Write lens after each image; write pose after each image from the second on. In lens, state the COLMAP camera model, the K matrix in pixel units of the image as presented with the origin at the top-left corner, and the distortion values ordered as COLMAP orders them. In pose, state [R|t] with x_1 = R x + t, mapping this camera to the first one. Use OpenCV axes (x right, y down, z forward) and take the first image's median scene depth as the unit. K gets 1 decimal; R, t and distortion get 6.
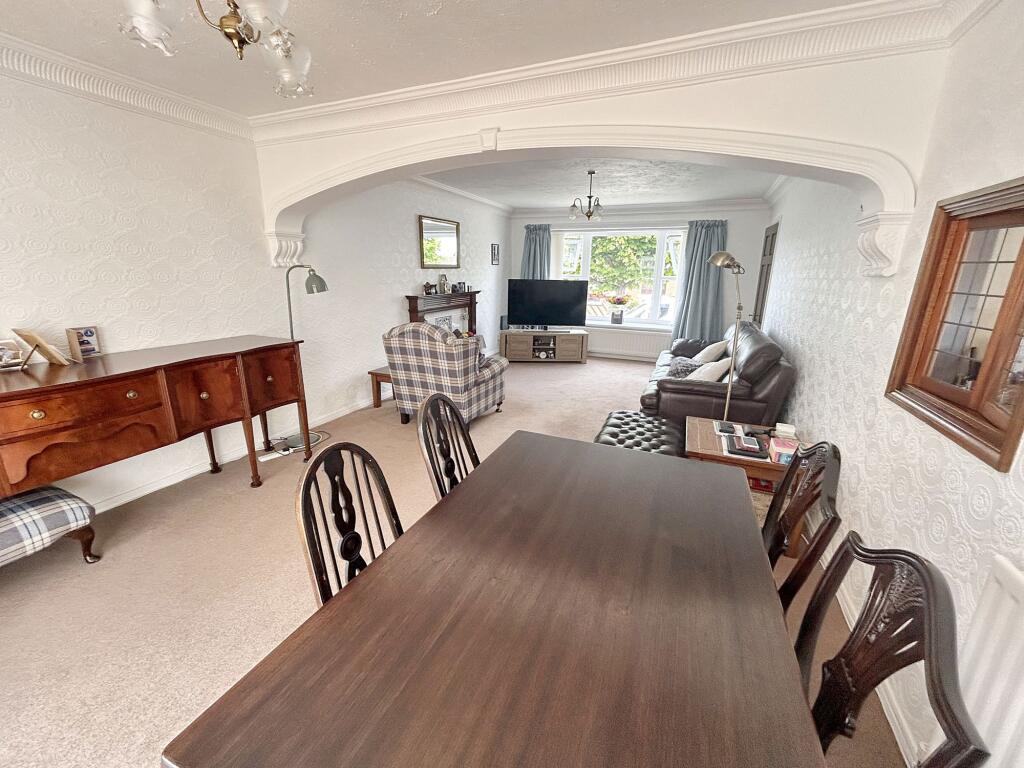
lens RADIAL K [[414.7, 0, 515.4], [0, 414.7, 385.1], [0, 0, 1]] dist [-0.006684, 0.000415]
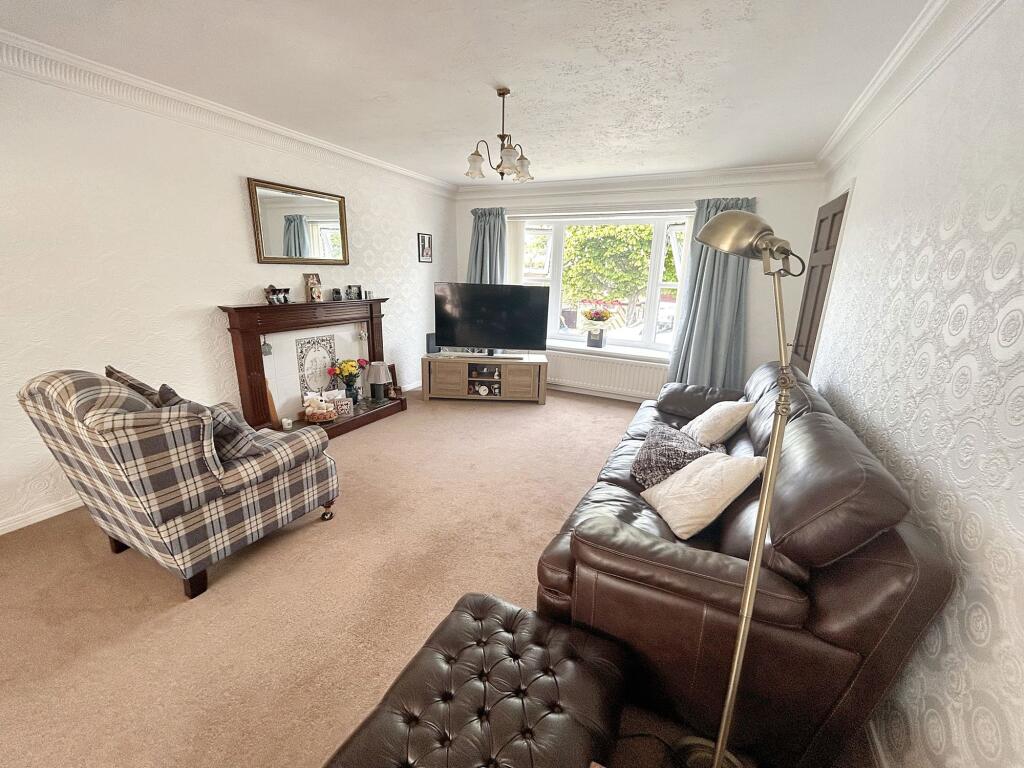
lens RADIAL K [[414.7, 0, 516.2], [0, 414.7, 383.2], [0, 0, 1]] dist [-0.006684, 0.000415]
pose [[0.998431, 0.029026, -0.047887, 0.165191], [-0.029660, 0.999481, -0.012589, -0.082862], [0.047497, 0.013990, 0.998773, 0.317513]]
